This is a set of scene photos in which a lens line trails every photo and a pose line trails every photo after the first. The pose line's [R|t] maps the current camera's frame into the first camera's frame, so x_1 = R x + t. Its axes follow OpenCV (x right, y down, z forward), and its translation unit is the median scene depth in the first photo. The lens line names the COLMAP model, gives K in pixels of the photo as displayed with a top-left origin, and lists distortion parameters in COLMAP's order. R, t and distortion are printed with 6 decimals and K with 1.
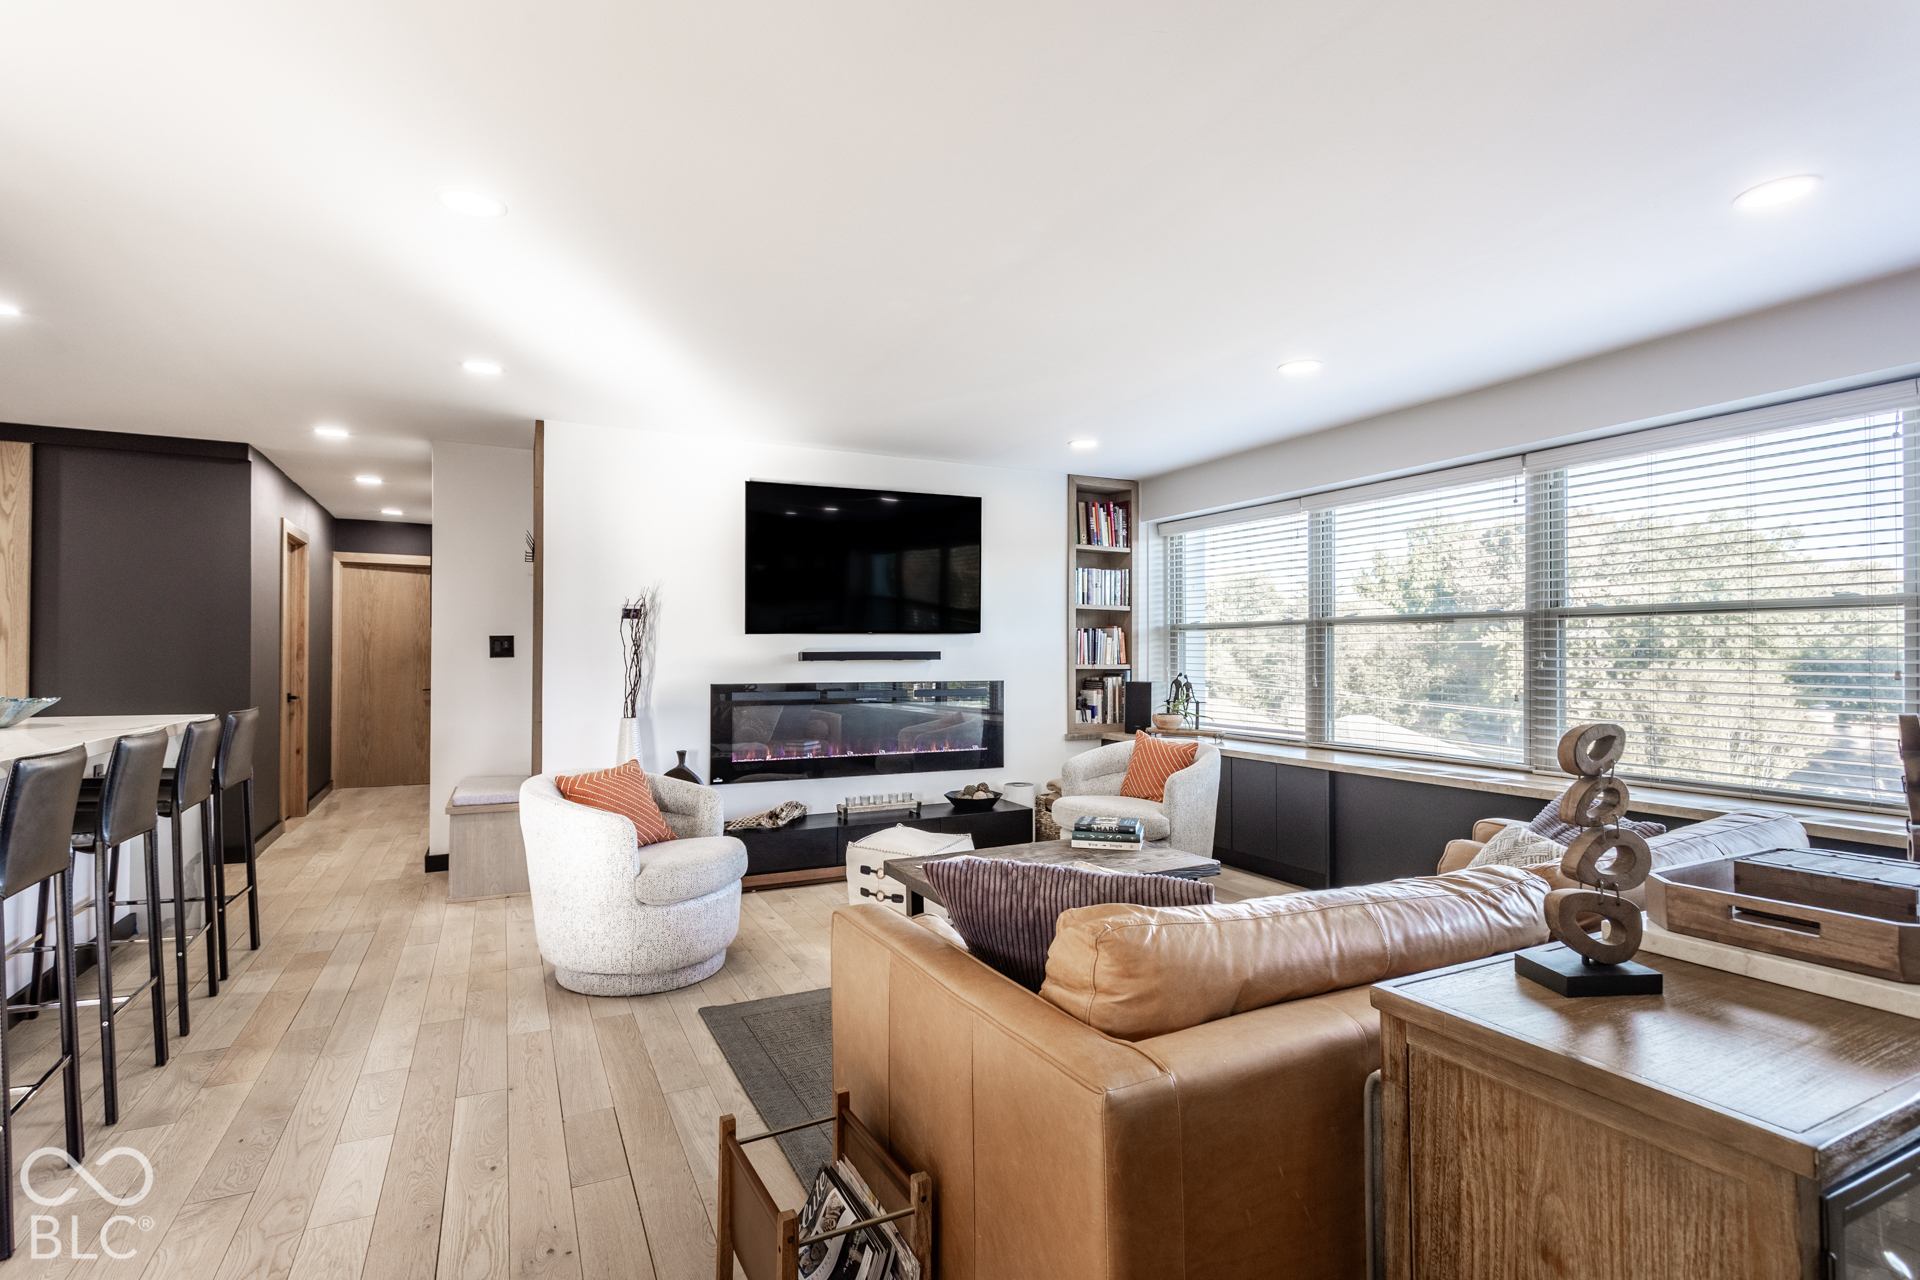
lens RADIAL K [[931.0, 0, 929.7], [0, 931.0, 632.4], [0, 0, 1]] dist [0.007179, -0.001021]
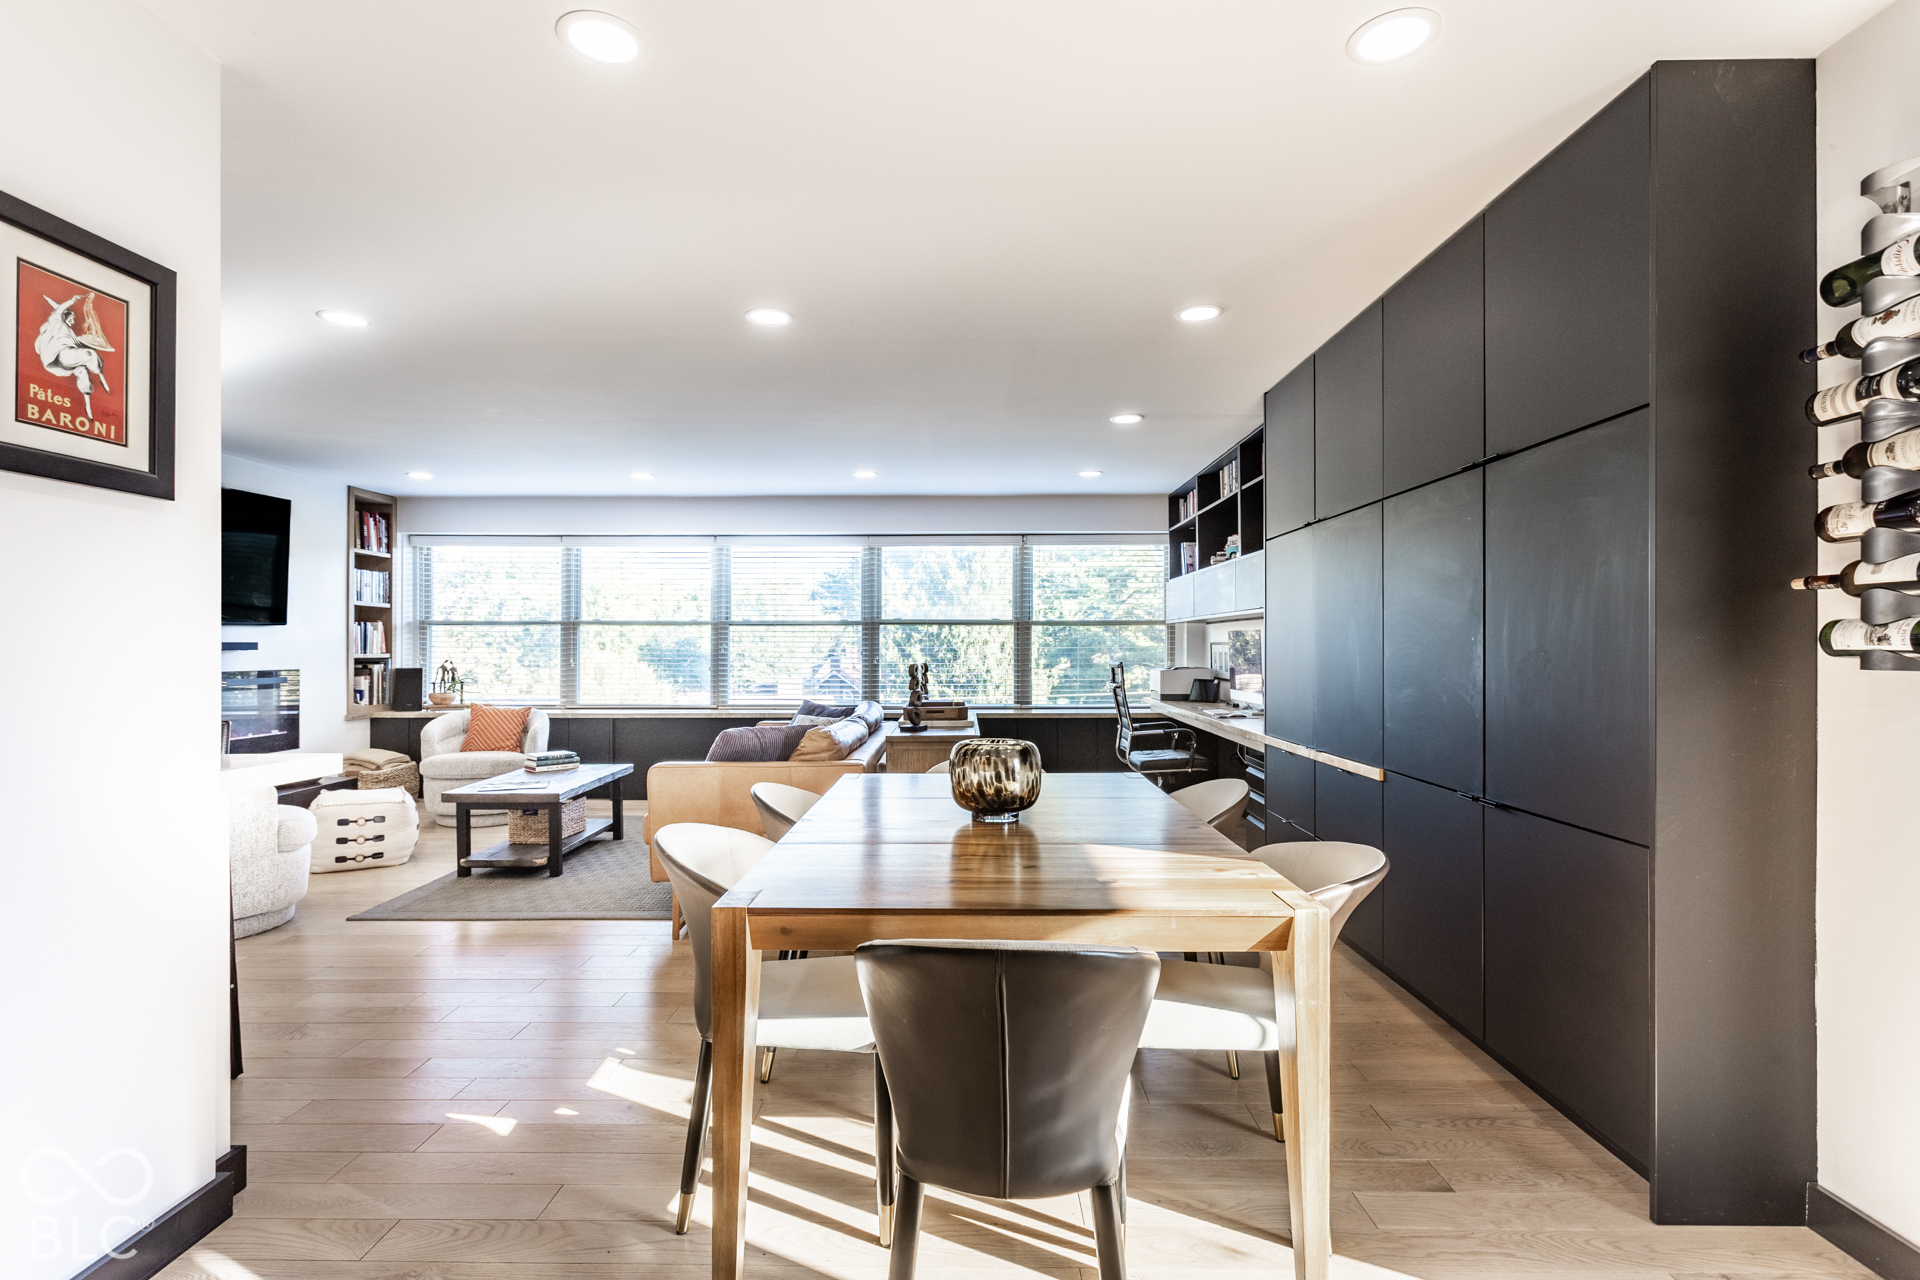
lens RADIAL K [[931.0, 0, 973.0], [0, 931.0, 642.0], [0, 0, 1]] dist [0.007179, -0.001021]
pose [[0.438651, 0.002911, 0.898653, -0.536247], [-0.021481, 0.999743, 0.007247, -0.004452], [-0.898400, -0.022483, 0.438601, -0.179082]]
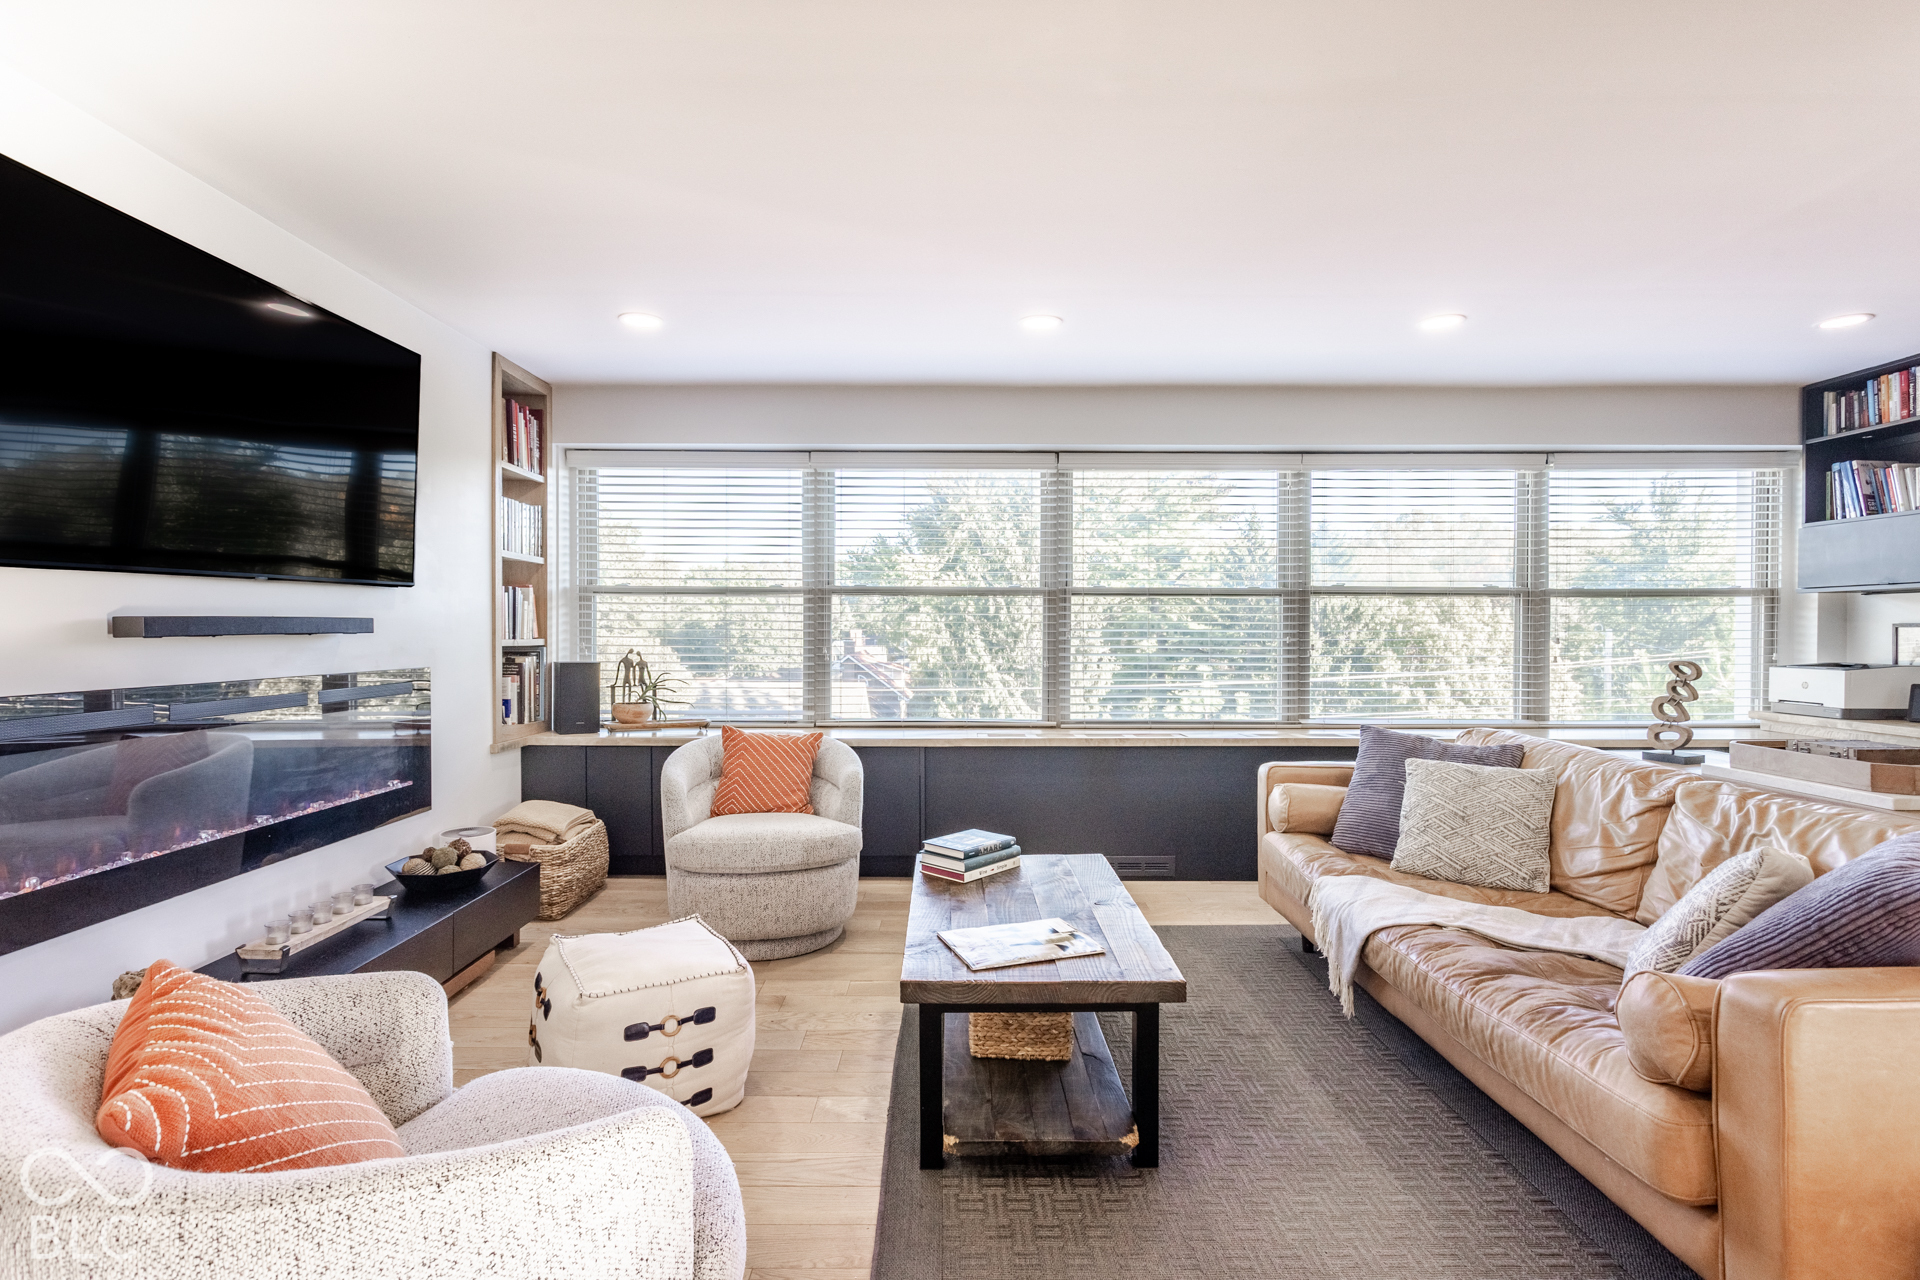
lens RADIAL K [[931.0, 0, 968.8], [0, 931.0, 638.5], [0, 0, 1]] dist [0.007179, -0.001021]
pose [[0.424308, -0.008510, 0.905478, -0.307864], [-0.024244, 0.999491, 0.020754, 0.011691], [-0.905193, -0.030759, 0.423886, 0.412393]]
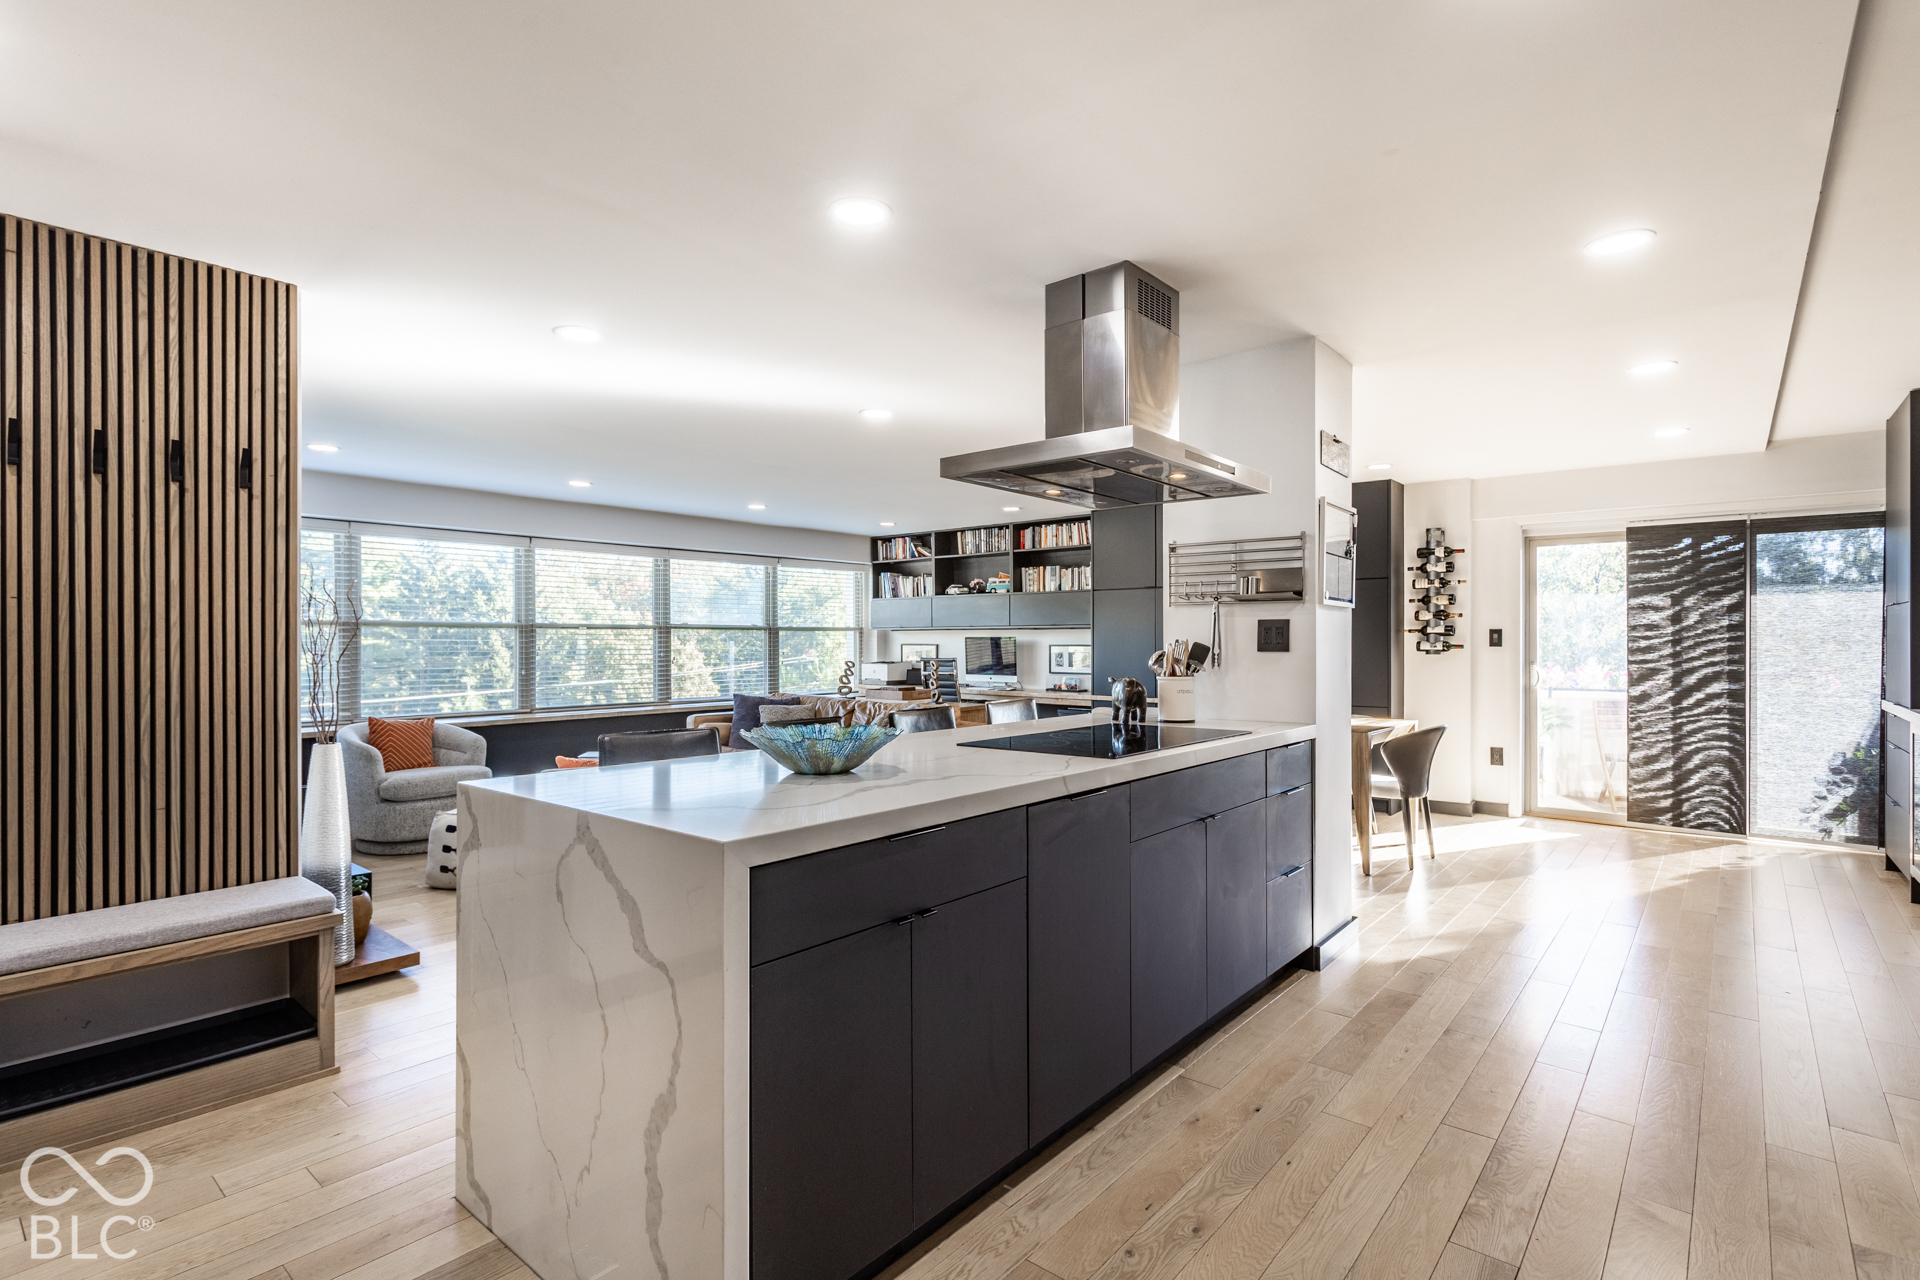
lens RADIAL K [[931.0, 0, 962.1], [0, 931.0, 635.8], [0, 0, 1]] dist [0.007179, -0.001021]
pose [[-0.404676, 0.005158, 0.914446, -0.942040], [-0.021750, 0.999647, -0.015264, 0.006552], [-0.914202, -0.026066, -0.404421, 0.656545]]
